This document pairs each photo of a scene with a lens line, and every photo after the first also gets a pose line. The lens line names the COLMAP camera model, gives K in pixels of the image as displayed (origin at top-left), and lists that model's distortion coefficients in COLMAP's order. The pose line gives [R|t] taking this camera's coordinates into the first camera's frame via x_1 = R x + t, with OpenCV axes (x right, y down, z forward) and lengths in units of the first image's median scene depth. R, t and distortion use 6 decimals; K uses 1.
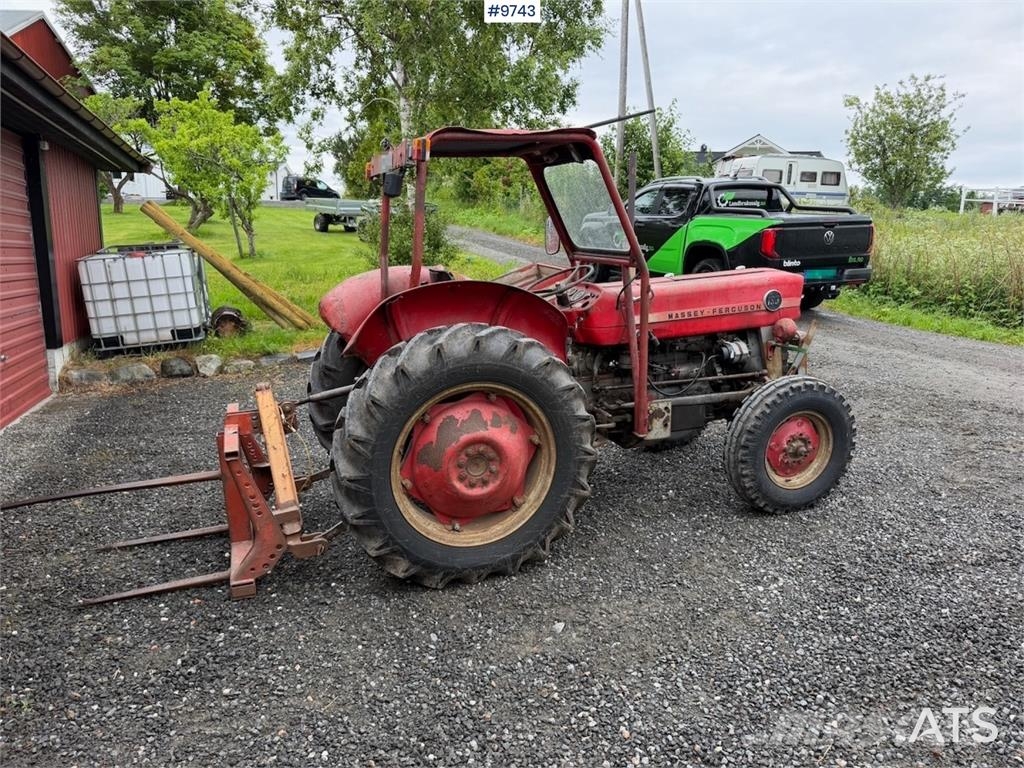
lens RADIAL K [[730.0, 0, 514.1], [0, 730.0, 385.2], [0, 0, 1]] dist [0.037570, -0.055557]
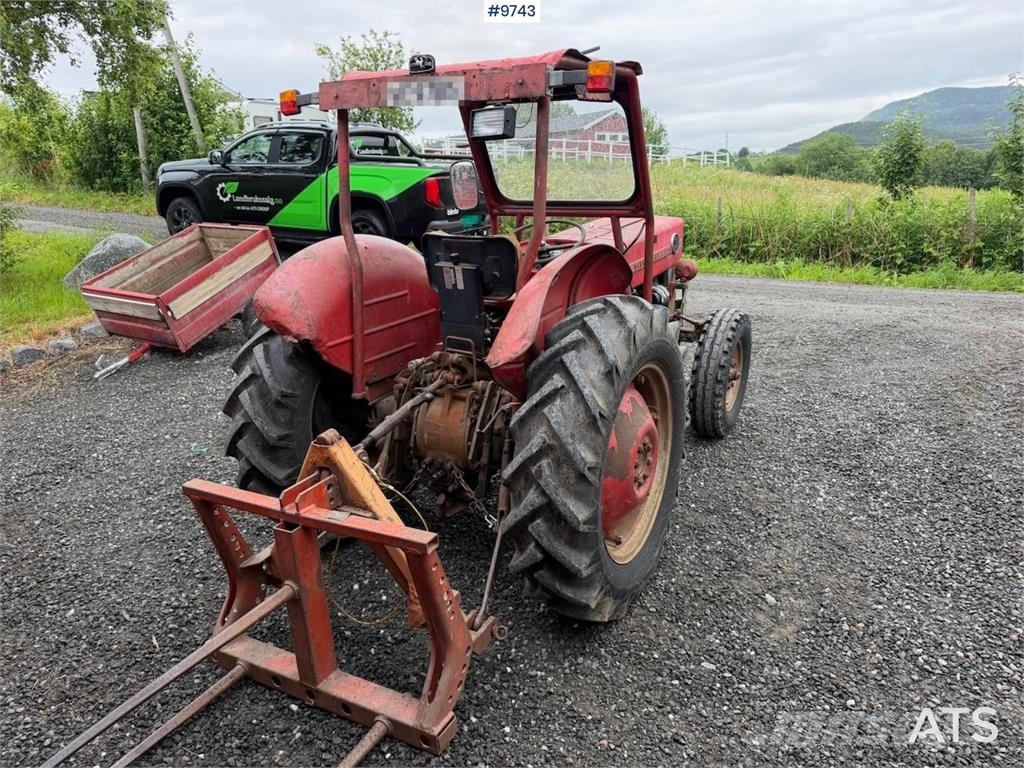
lens RADIAL K [[730.0, 0, 511.0], [0, 730.0, 377.4], [0, 0, 1]] dist [0.037570, -0.055557]
pose [[0.754081, -0.197200, 0.626477, -0.209330], [0.162345, 0.980226, 0.113140, -0.033047], [-0.636401, 0.016389, 0.771185, 0.134137]]
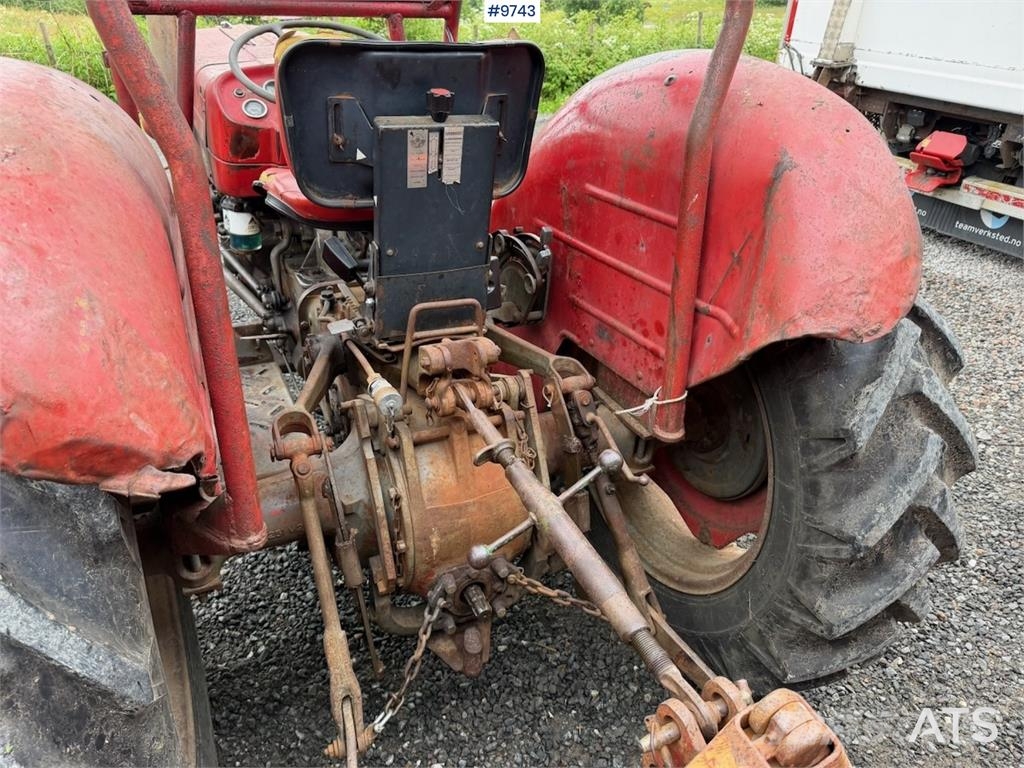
lens RADIAL K [[730.0, 0, 495.5], [0, 730.0, 397.3], [0, 0, 1]] dist [0.037570, -0.055557]
pose [[-0.103263, -0.477825, 0.872365, -0.157793], [0.195792, 0.850129, 0.488822, -0.064013], [-0.975193, 0.221279, 0.005767, 0.362744]]
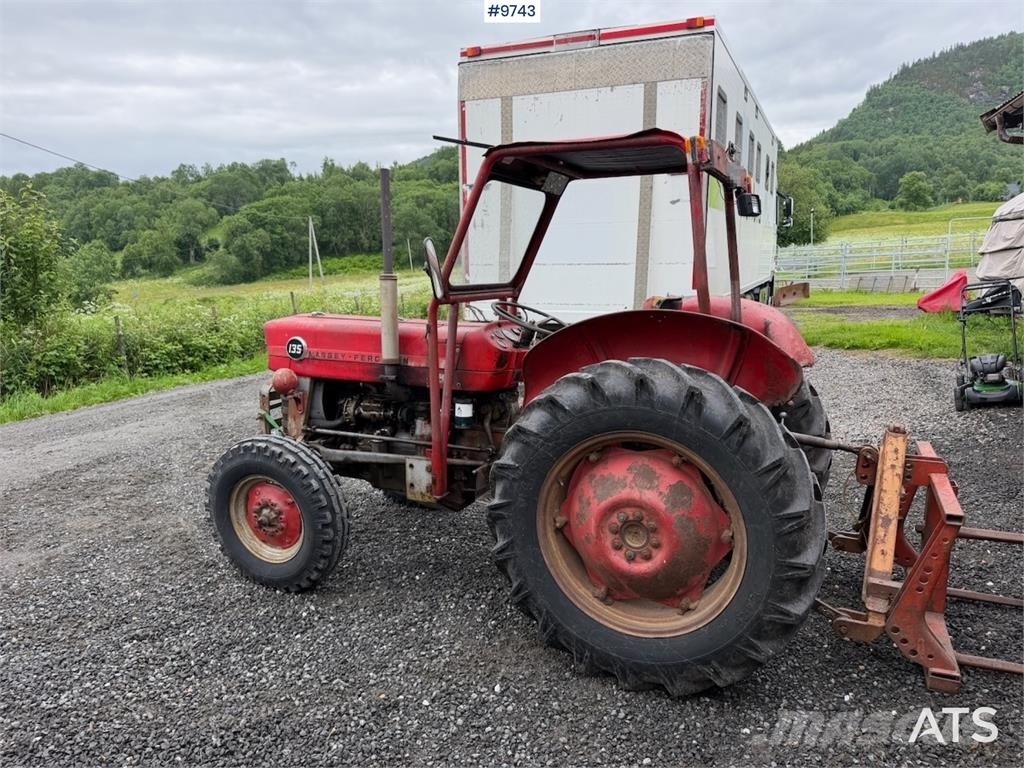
lens RADIAL K [[730.0, 0, 511.0], [0, 730.0, 388.0], [0, 0, 1]] dist [0.037570, -0.055557]
pose [[-0.728981, -0.079020, 0.679958, -0.199699], [0.186201, 0.932971, 0.308050, -0.130812], [-0.658723, 0.351171, -0.665404, 0.628416]]
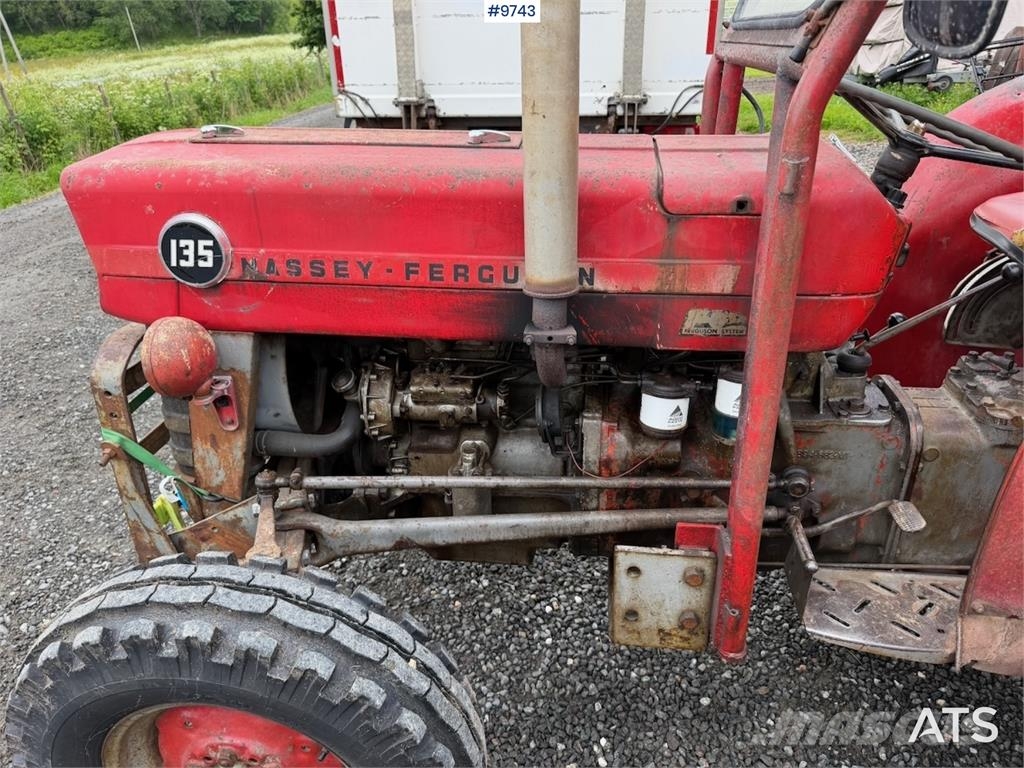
lens RADIAL K [[730.0, 0, 513.5], [0, 730.0, 412.1], [0, 0, 1]] dist [0.037570, -0.055557]
pose [[-0.898688, -0.156592, 0.409682, 0.030605], [0.146404, 0.773405, 0.616774, -0.101462], [-0.413432, 0.614267, -0.672124, 0.522294]]
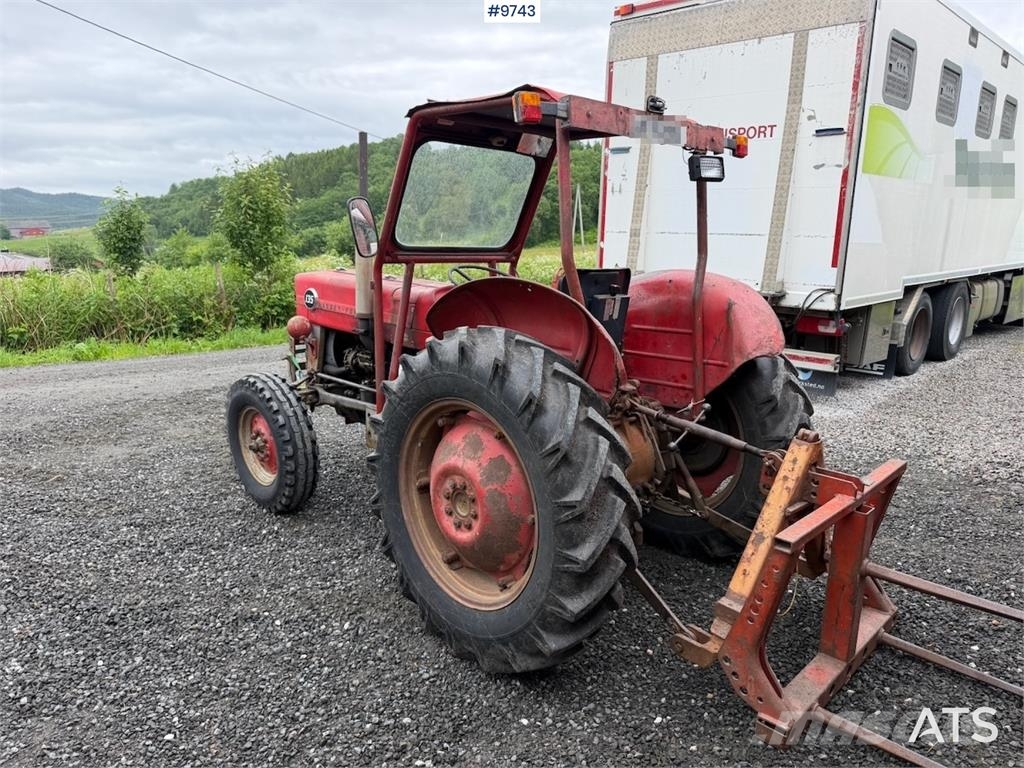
lens RADIAL K [[730.0, 0, 511.2], [0, 730.0, 386.2], [0, 0, 1]] dist [0.037570, -0.055557]
pose [[-0.427834, -0.169727, 0.887779, -0.286592], [0.195837, 0.941472, 0.274369, -0.100604], [-0.882386, 0.291244, -0.369555, 0.514998]]
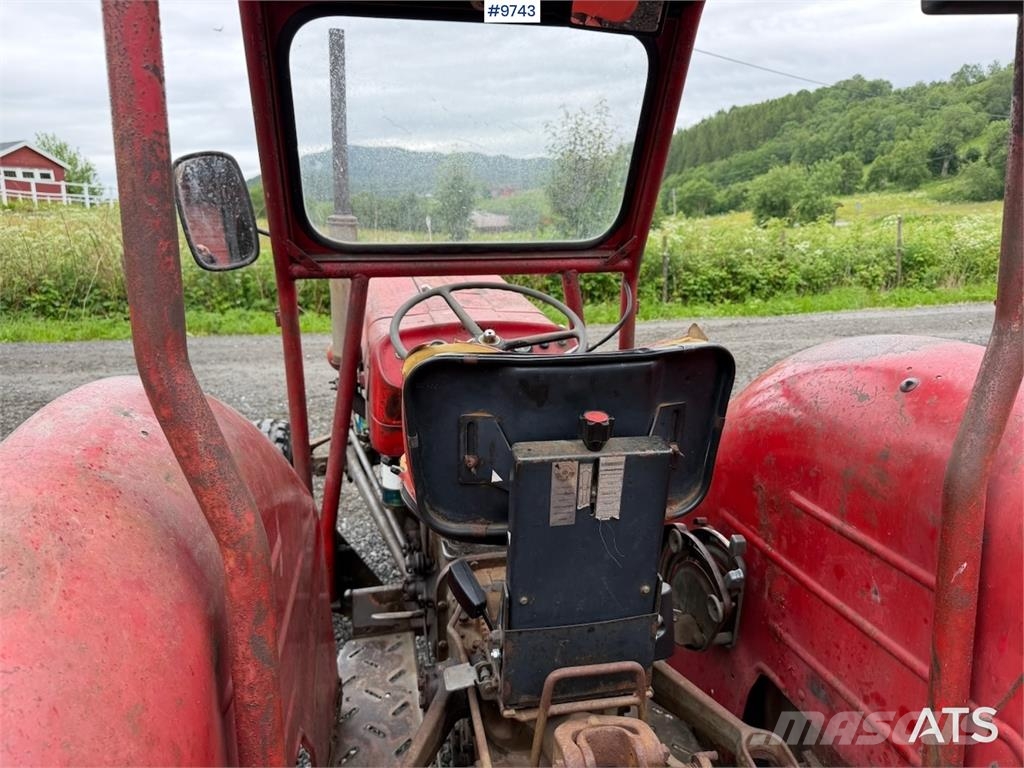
lens RADIAL K [[730.0, 0, 511.8], [0, 730.0, 370.9], [0, 0, 1]] dist [0.037570, -0.055557]
pose [[0.125089, -0.222005, 0.966988, -0.123564], [0.224551, 0.955688, 0.190362, -0.074220], [-0.966400, 0.193326, 0.169398, 0.355523]]
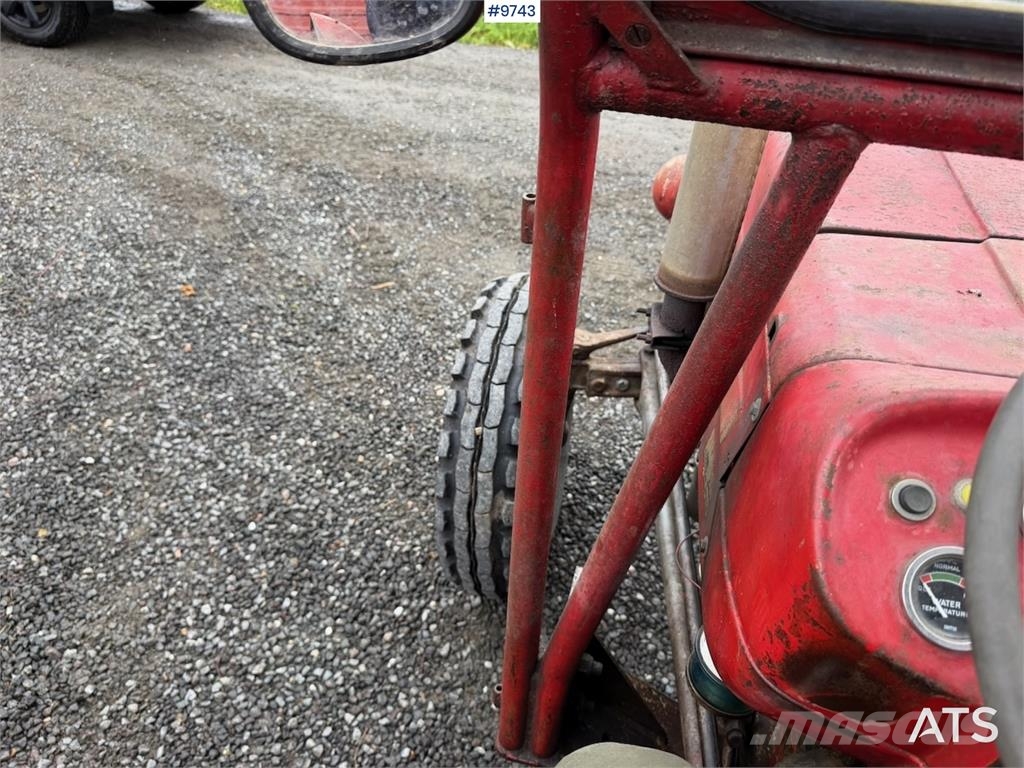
lens RADIAL K [[730.0, 0, 503.3], [0, 730.0, 389.3], [0, 0, 1]] dist [0.037570, -0.055557]
pose [[0.554599, -0.457111, 0.695320, -0.007227], [0.129317, 0.872797, 0.470641, -0.081055], [-0.822008, -0.171100, 0.543164, 0.404172]]
